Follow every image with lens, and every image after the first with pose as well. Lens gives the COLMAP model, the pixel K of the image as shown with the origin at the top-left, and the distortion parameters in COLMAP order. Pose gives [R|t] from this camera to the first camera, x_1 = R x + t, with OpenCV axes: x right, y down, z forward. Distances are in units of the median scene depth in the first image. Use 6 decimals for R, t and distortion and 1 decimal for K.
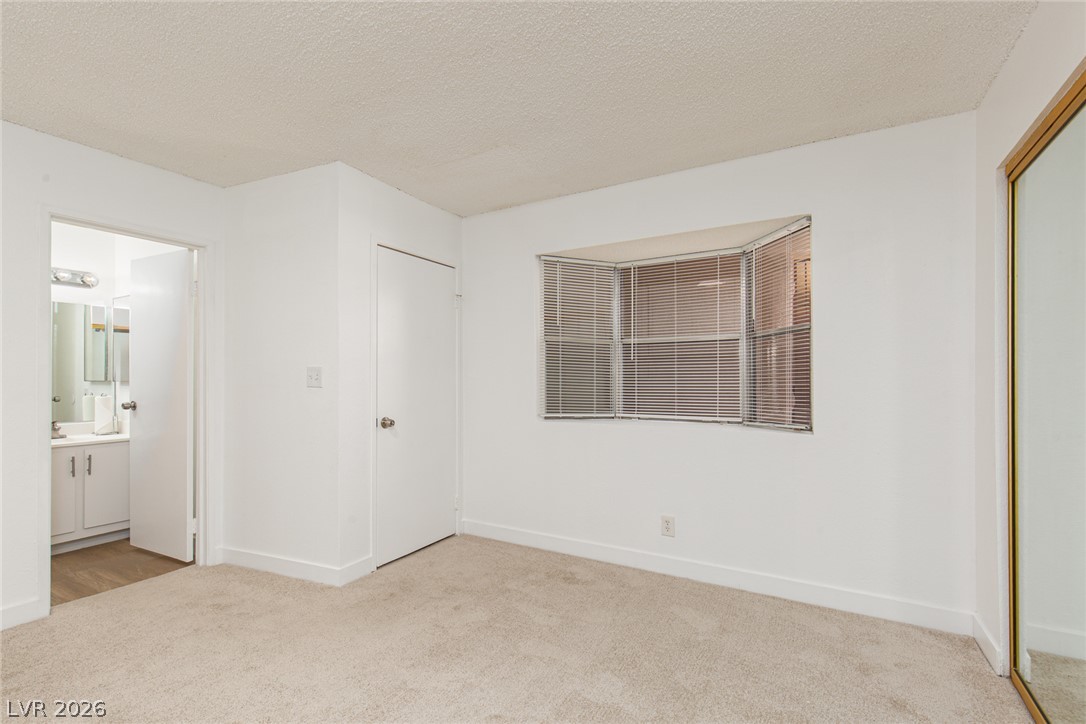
lens RADIAL K [[488.3, 0, 539.4], [0, 488.3, 378.1], [0, 0, 1]] dist [0.001738, 0.000209]
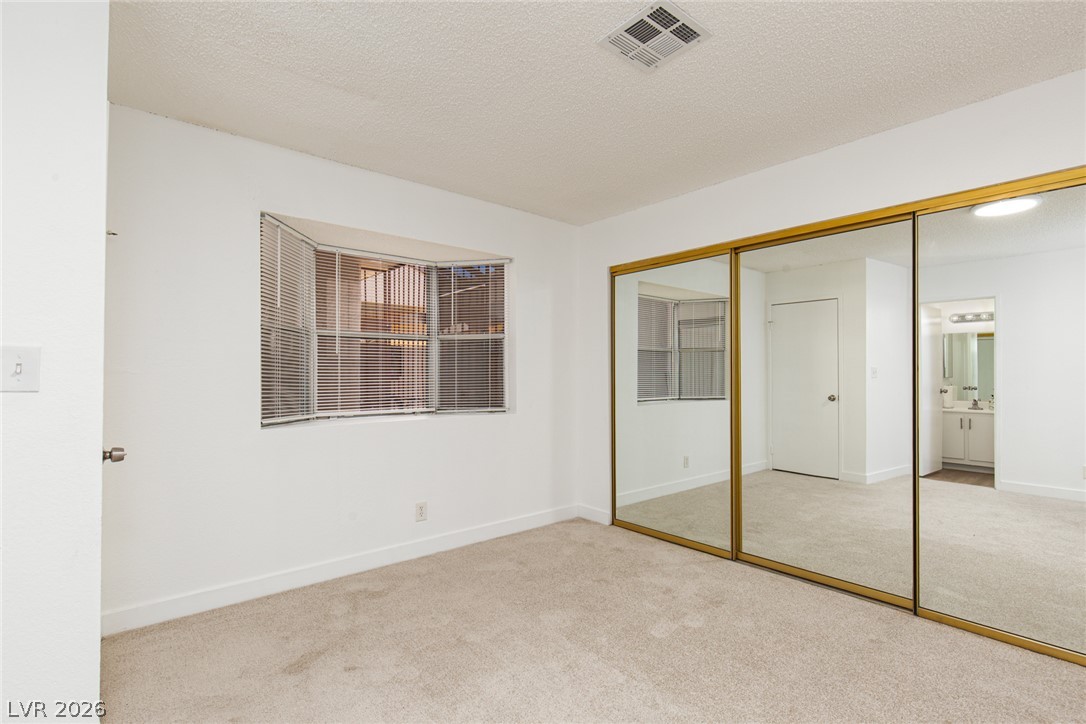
lens RADIAL K [[525.4, 0, 540.9], [0, 525.4, 371.9], [0, 0, 1]] dist [-0.000250, -0.000128]
pose [[0.320691, 0.004038, 0.947175, -0.746804], [-0.002728, 0.999991, -0.003340, -0.001219], [-0.947180, -0.001513, 0.320699, 0.378032]]
